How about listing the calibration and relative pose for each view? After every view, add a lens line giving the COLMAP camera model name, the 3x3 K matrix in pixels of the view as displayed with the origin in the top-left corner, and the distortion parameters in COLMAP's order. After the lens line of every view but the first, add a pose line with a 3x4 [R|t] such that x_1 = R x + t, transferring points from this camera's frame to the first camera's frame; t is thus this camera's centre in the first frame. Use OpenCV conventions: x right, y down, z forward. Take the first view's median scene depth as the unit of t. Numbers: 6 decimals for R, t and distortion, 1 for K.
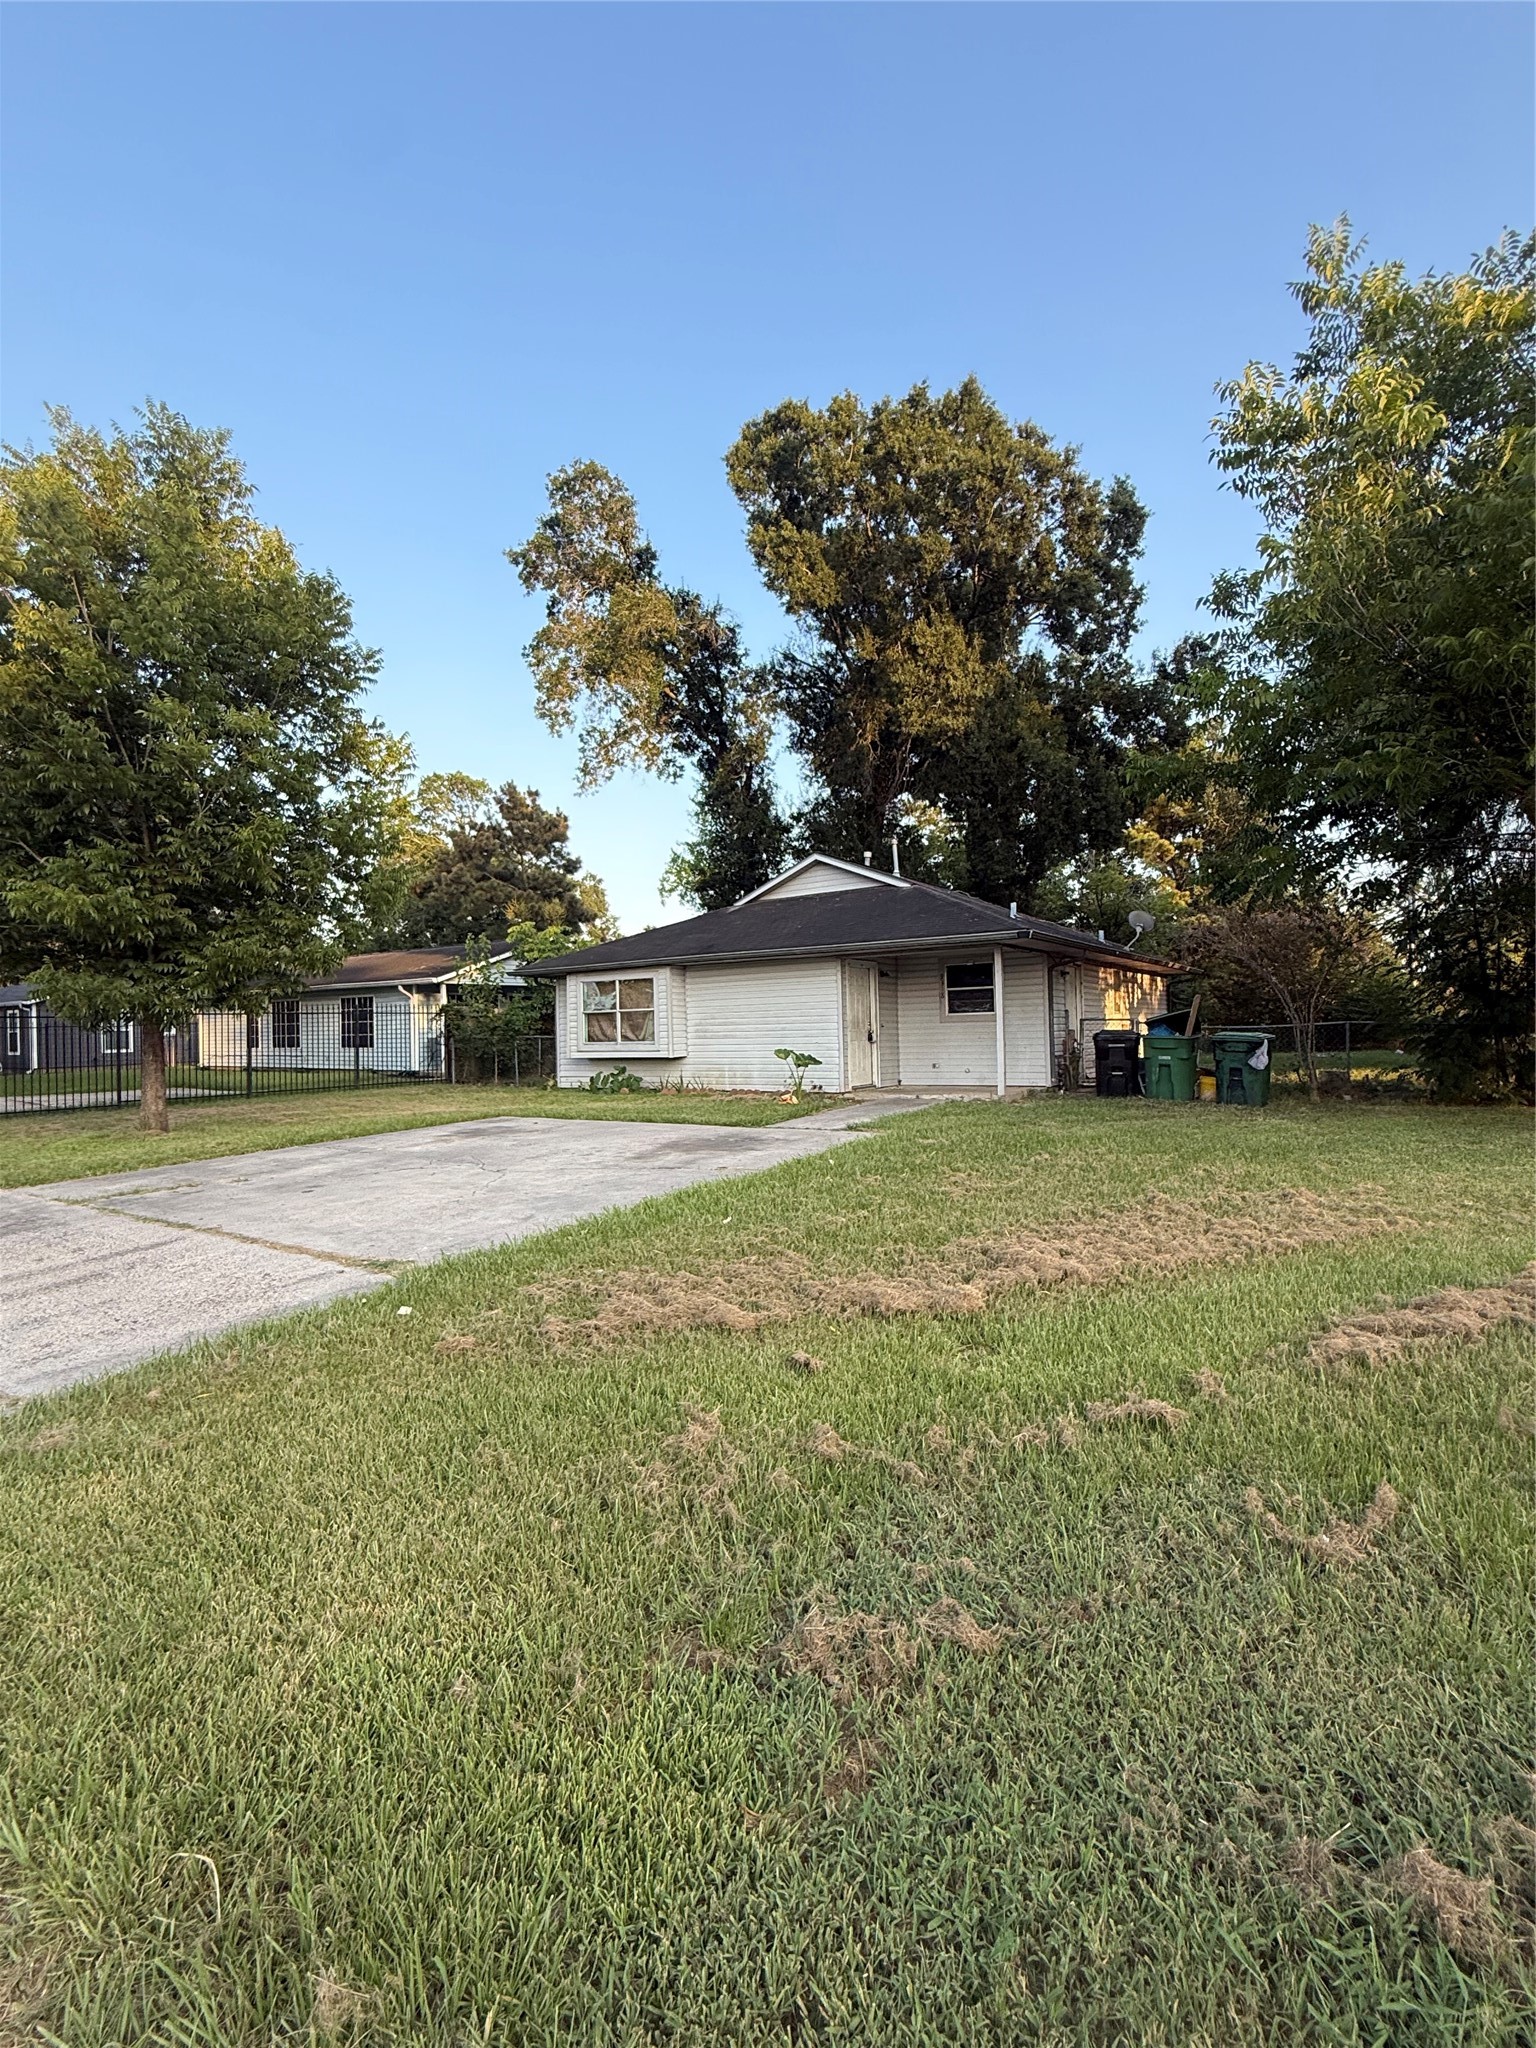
lens RADIAL K [[975.5, 0, 768.0], [0, 975.5, 1024.0], [0, 0, 1]] dist [0.003974, 0.000130]
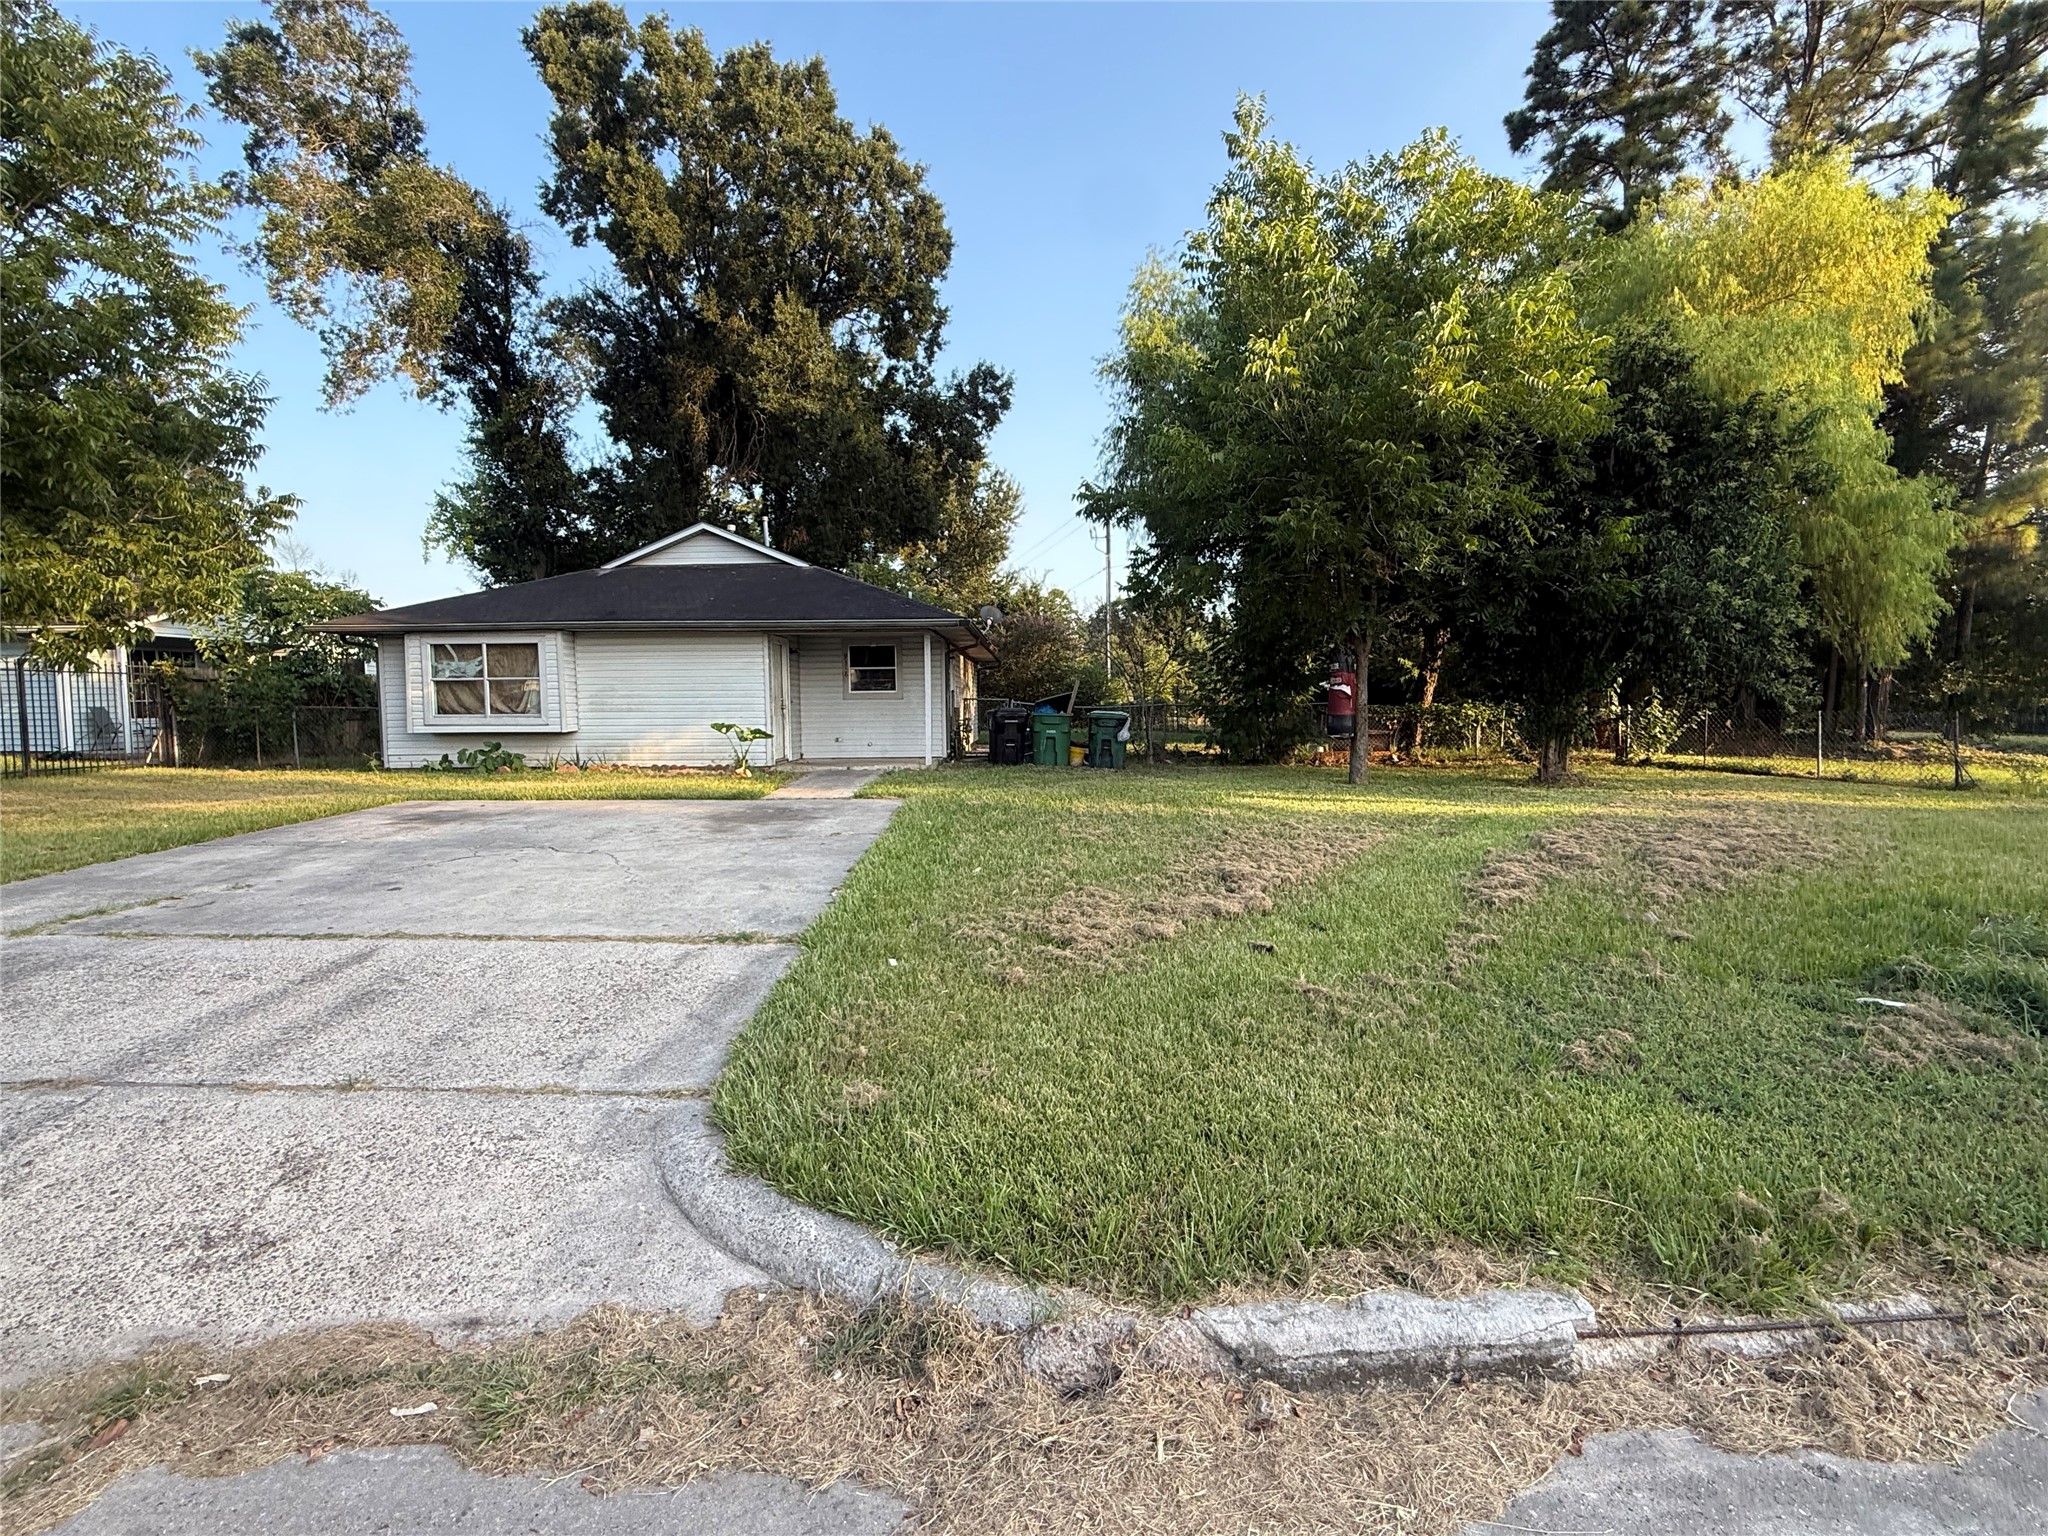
lens RADIAL K [[954.4, 0, 1019.1], [0, 954.4, 784.8], [0, 0, 1]] dist [-0.003076, -0.000987]
pose [[0.841785, -0.027945, 0.539089, -0.146155], [-0.016851, 0.996812, 0.077984, 0.004379], [-0.539550, -0.074730, 0.838631, 0.009732]]
